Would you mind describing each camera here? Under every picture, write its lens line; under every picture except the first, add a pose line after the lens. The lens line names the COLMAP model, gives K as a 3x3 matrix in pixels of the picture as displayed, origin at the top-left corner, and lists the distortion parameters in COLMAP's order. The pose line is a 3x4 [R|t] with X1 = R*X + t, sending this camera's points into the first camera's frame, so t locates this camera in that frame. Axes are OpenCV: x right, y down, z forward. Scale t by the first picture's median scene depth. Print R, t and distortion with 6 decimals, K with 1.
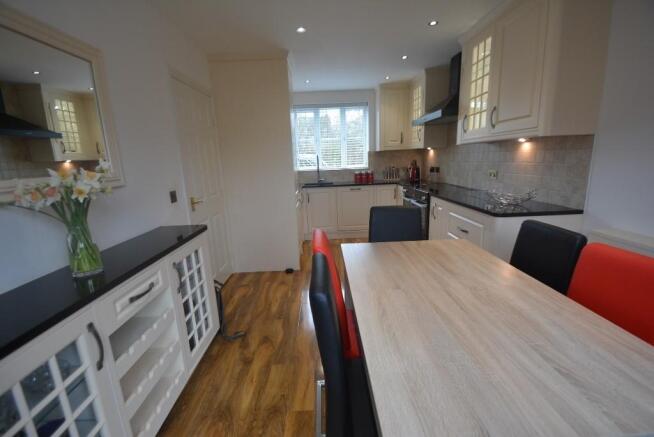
lens RADIAL K [[290.5, 0, 319.1], [0, 290.5, 221.6], [0, 0, 1]] dist [-0.001198, -0.000760]
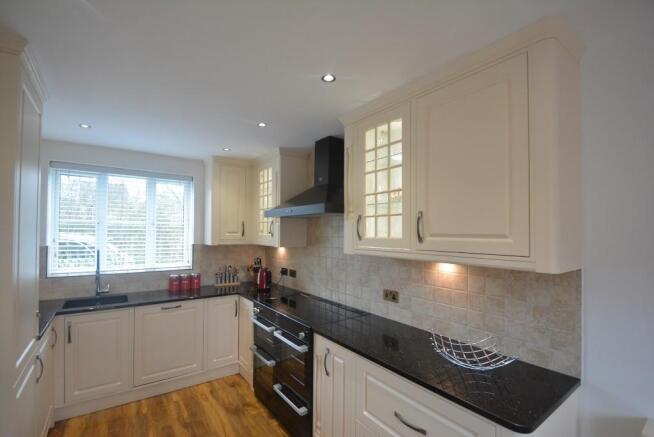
lens RADIAL K [[290.5, 0, 319.1], [0, 290.5, 221.6], [0, 0, 1]] dist [-0.001198, -0.000760]
pose [[0.808647, 0.065087, 0.584682, 0.009202], [0.087698, 0.969419, -0.229207, -0.128607], [-0.581720, 0.236623, 0.778210, 0.331791]]
